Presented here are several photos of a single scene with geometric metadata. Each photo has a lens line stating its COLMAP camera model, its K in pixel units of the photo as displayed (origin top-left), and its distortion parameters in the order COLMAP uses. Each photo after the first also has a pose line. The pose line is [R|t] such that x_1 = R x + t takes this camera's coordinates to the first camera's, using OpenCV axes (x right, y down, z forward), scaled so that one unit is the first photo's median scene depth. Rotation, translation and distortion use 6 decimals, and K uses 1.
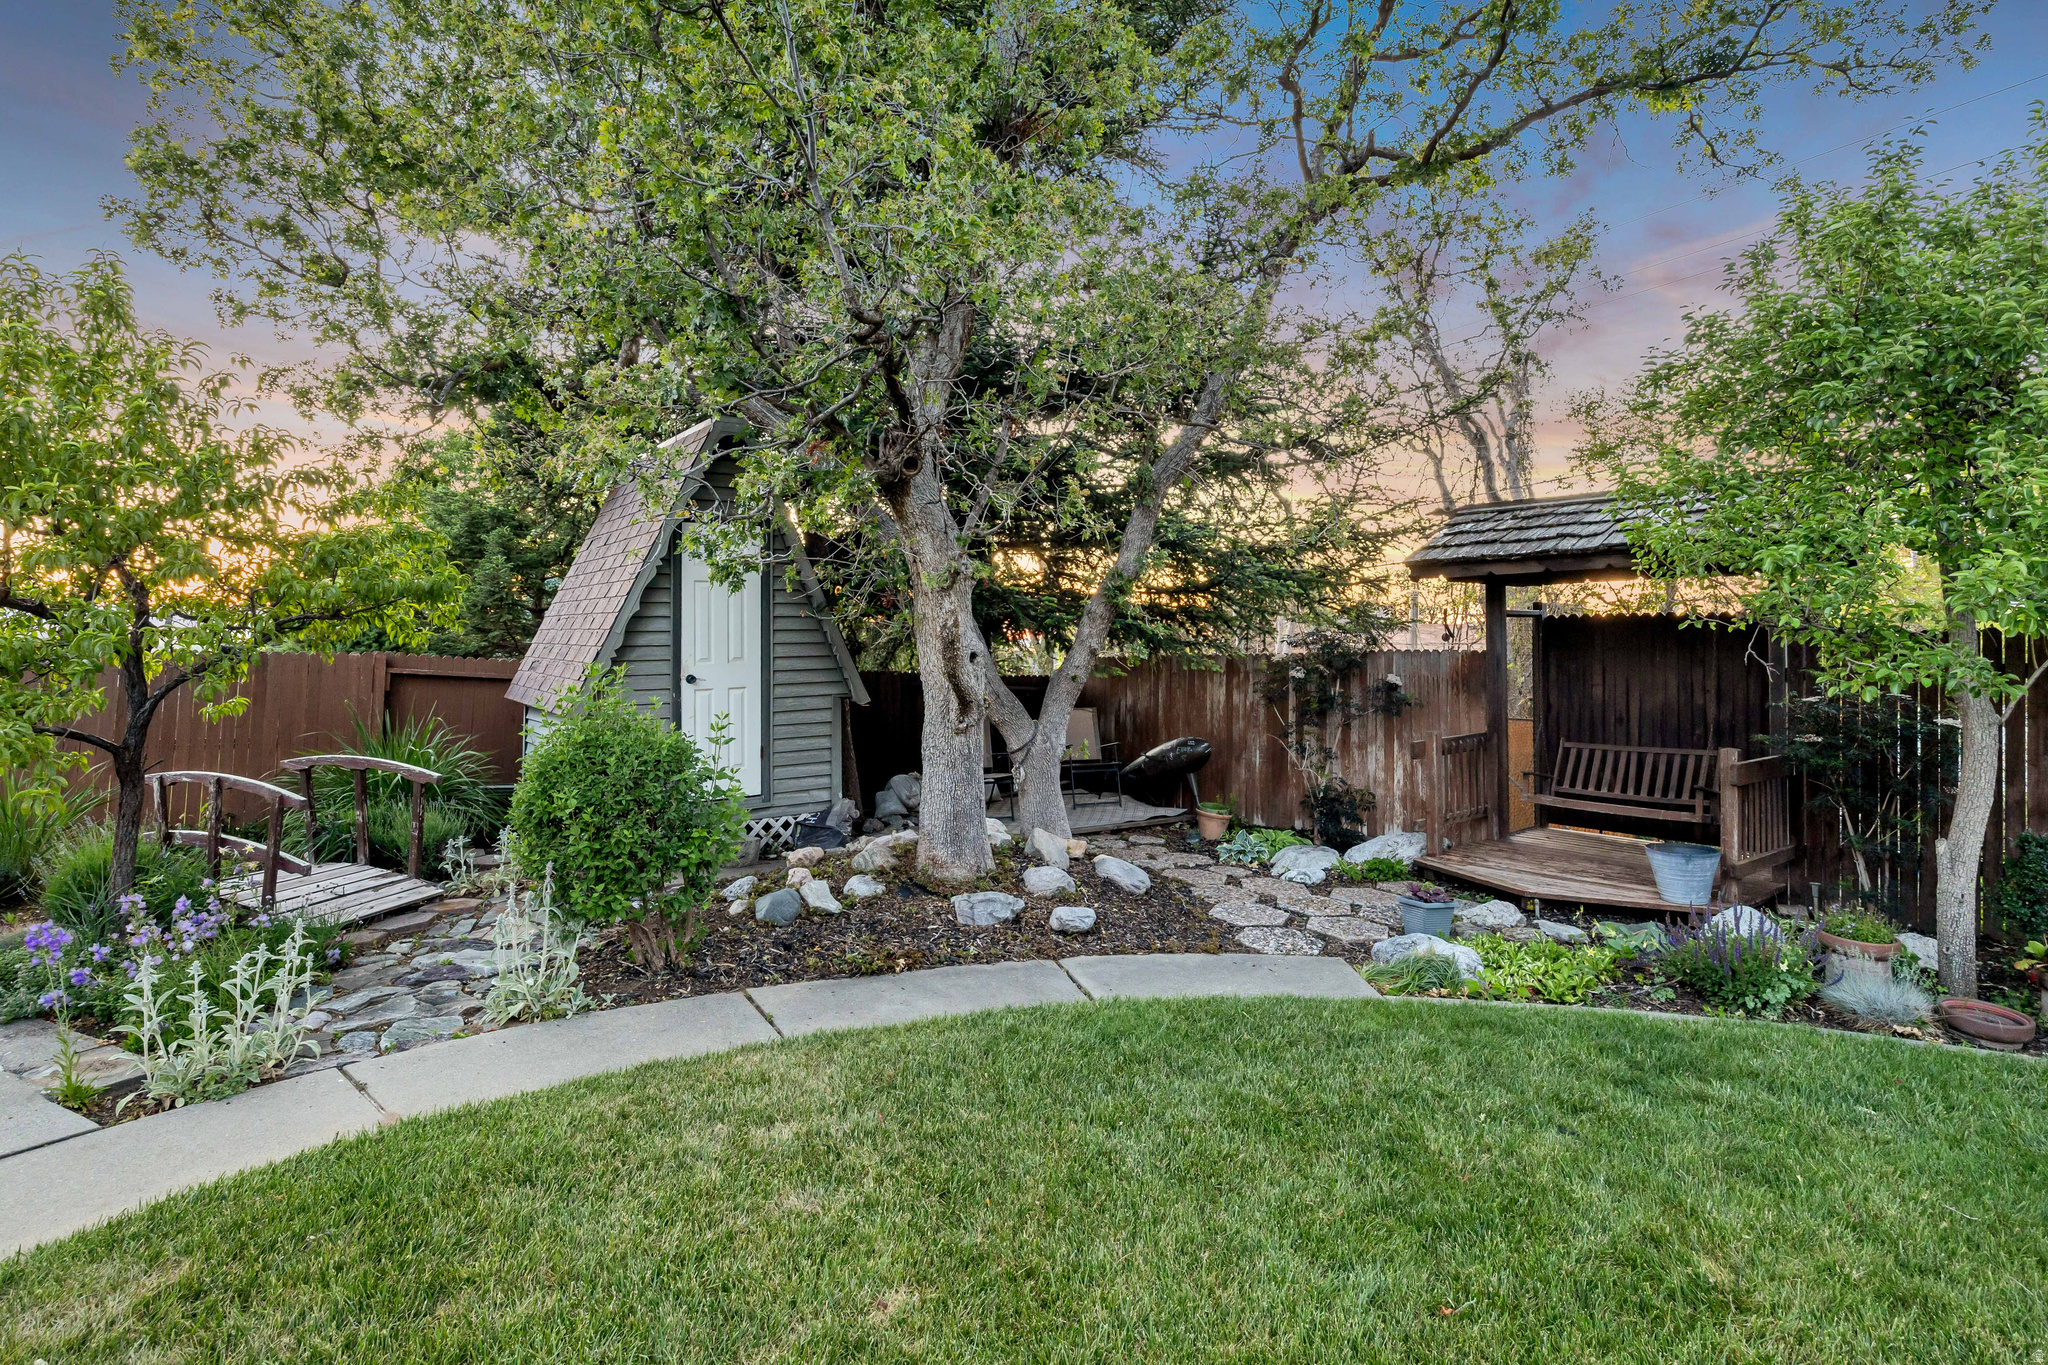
lens RADIAL K [[1090.5, 0, 1024.0], [0, 1090.5, 682.5], [0, 0, 1]] dist [-0.000096, -0.000040]
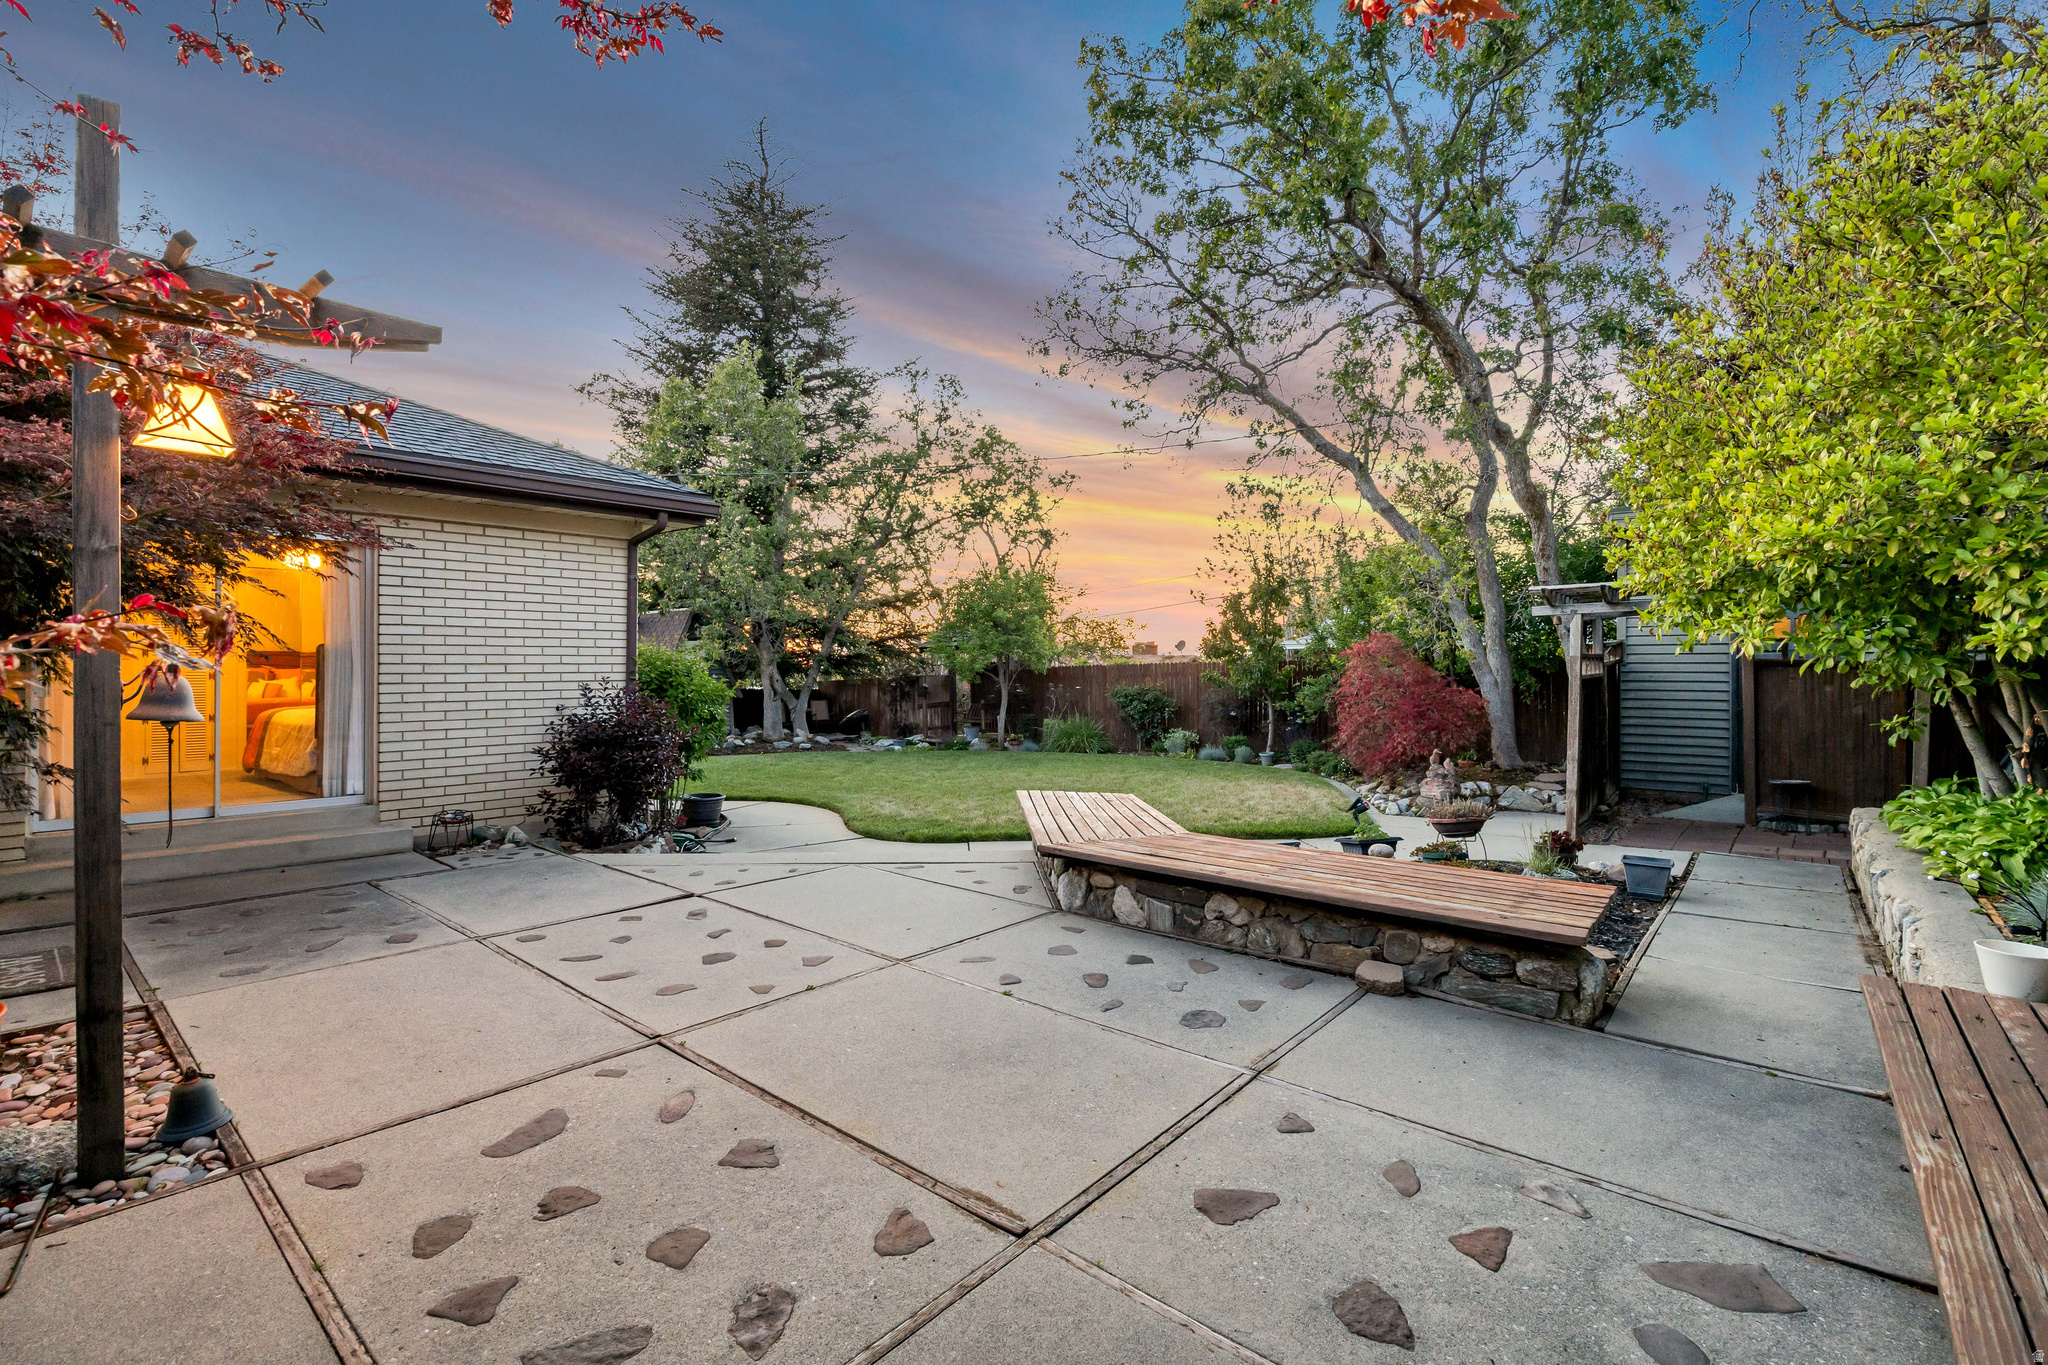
lens RADIAL K [[903.1, 0, 1024.0], [0, 903.1, 682.5], [0, 0, 1]] dist [-0.012913, 0.000909]
pose [[0.980655, -0.019918, 0.194728, 0.174960], [0.024911, 0.999420, -0.023228, 0.073711], [-0.194153, 0.027630, 0.980582, -2.167967]]
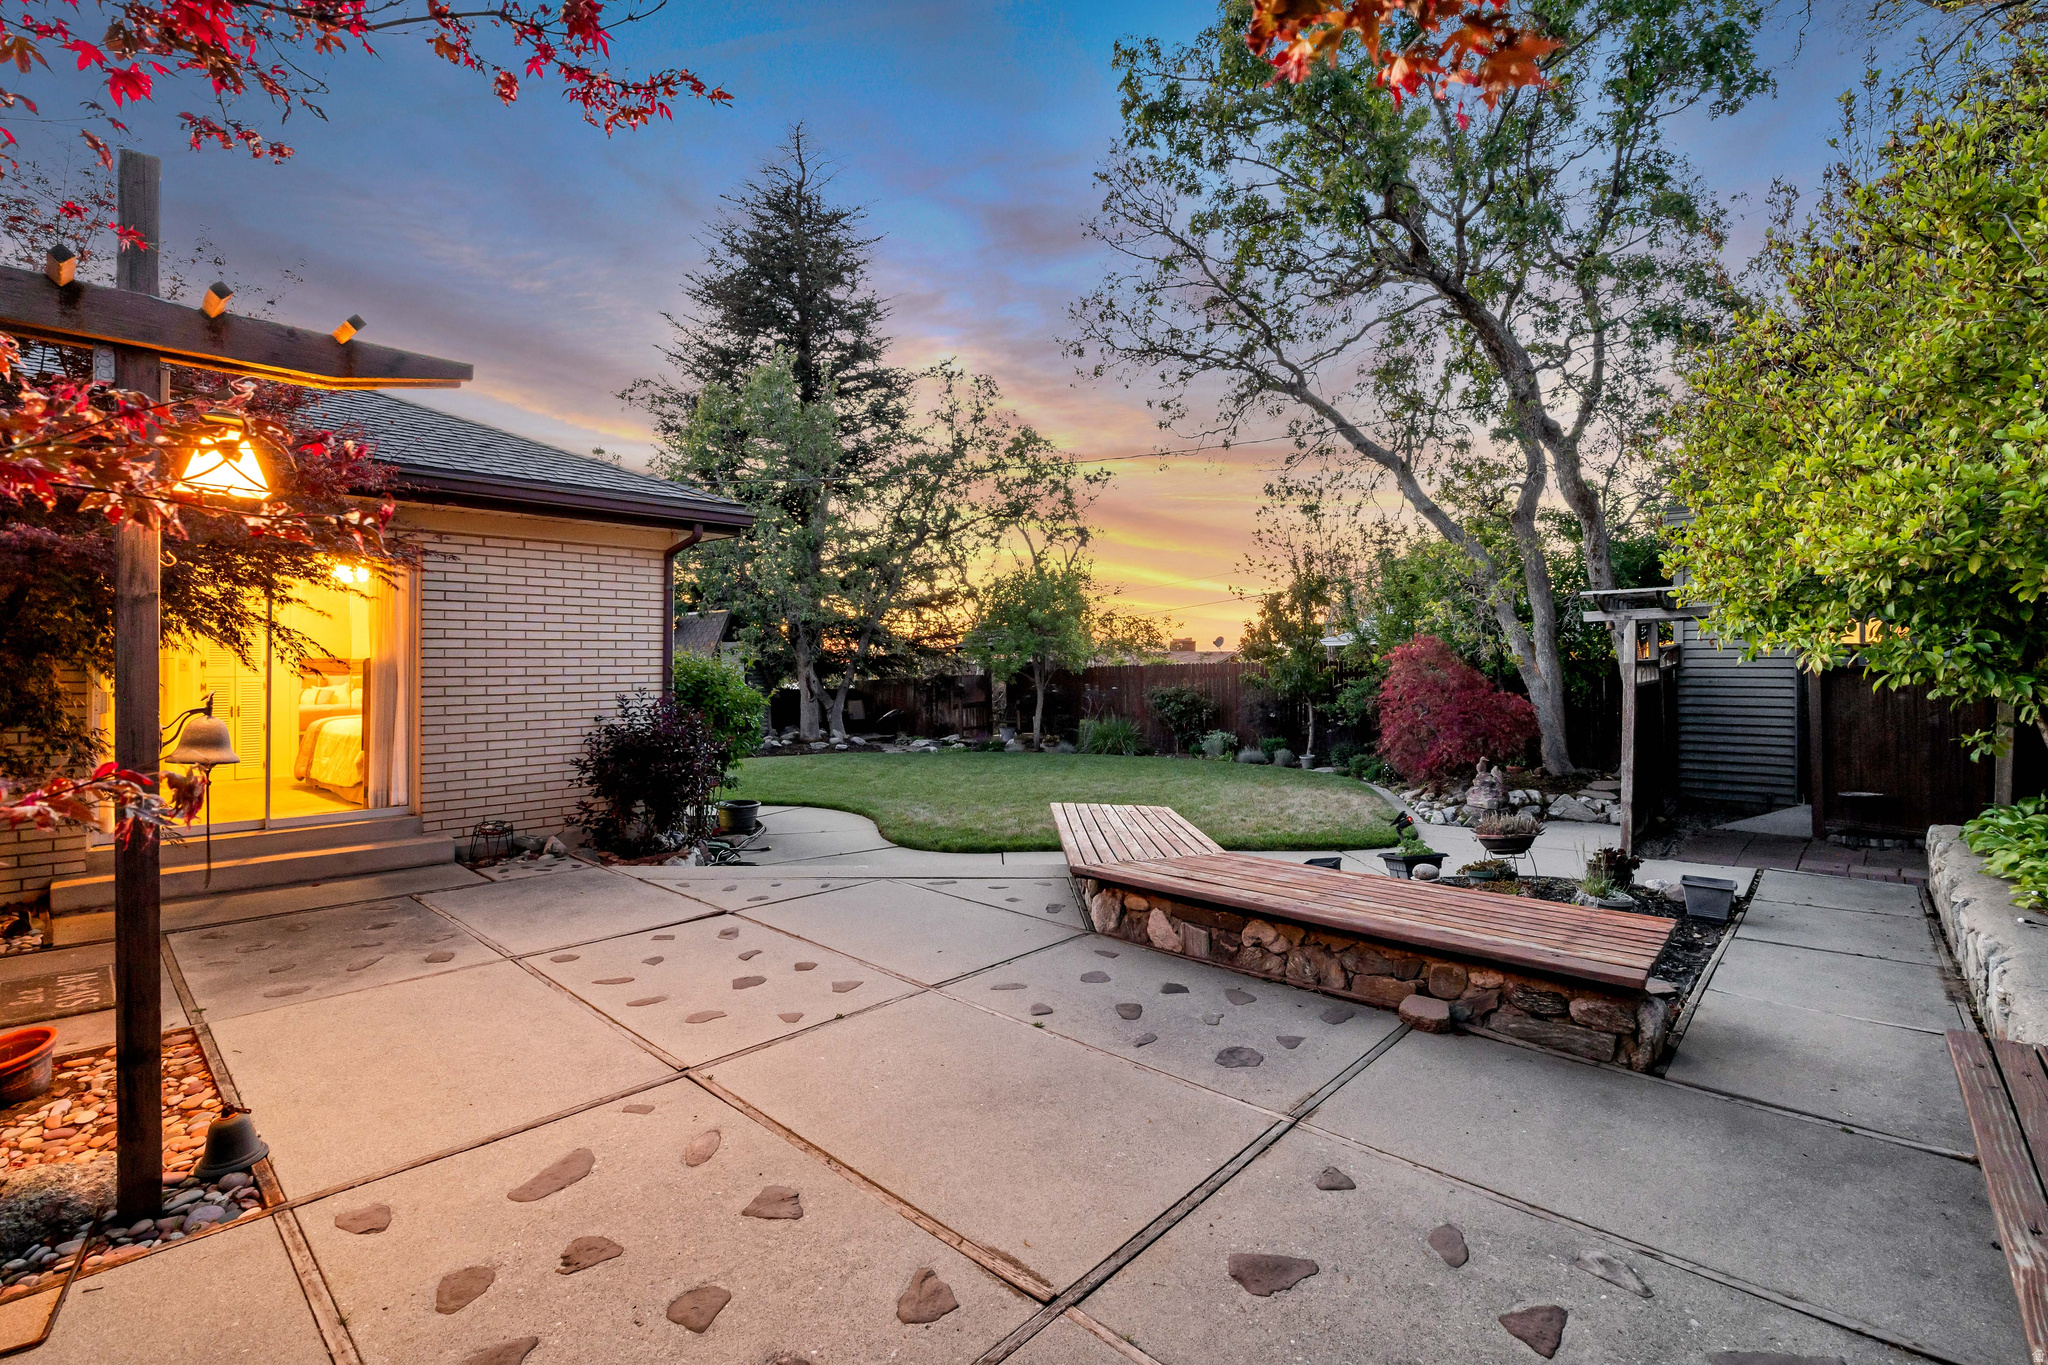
lens RADIAL K [[907.5, 0, 1021.9], [0, 907.5, 675.3], [0, 0, 1]] dist [-0.011957, 0.000137]
pose [[0.987920, -0.020643, 0.153582, 0.176856], [0.025690, 0.999191, -0.030947, 0.067133], [-0.152819, 0.034519, 0.987651, -2.165668]]
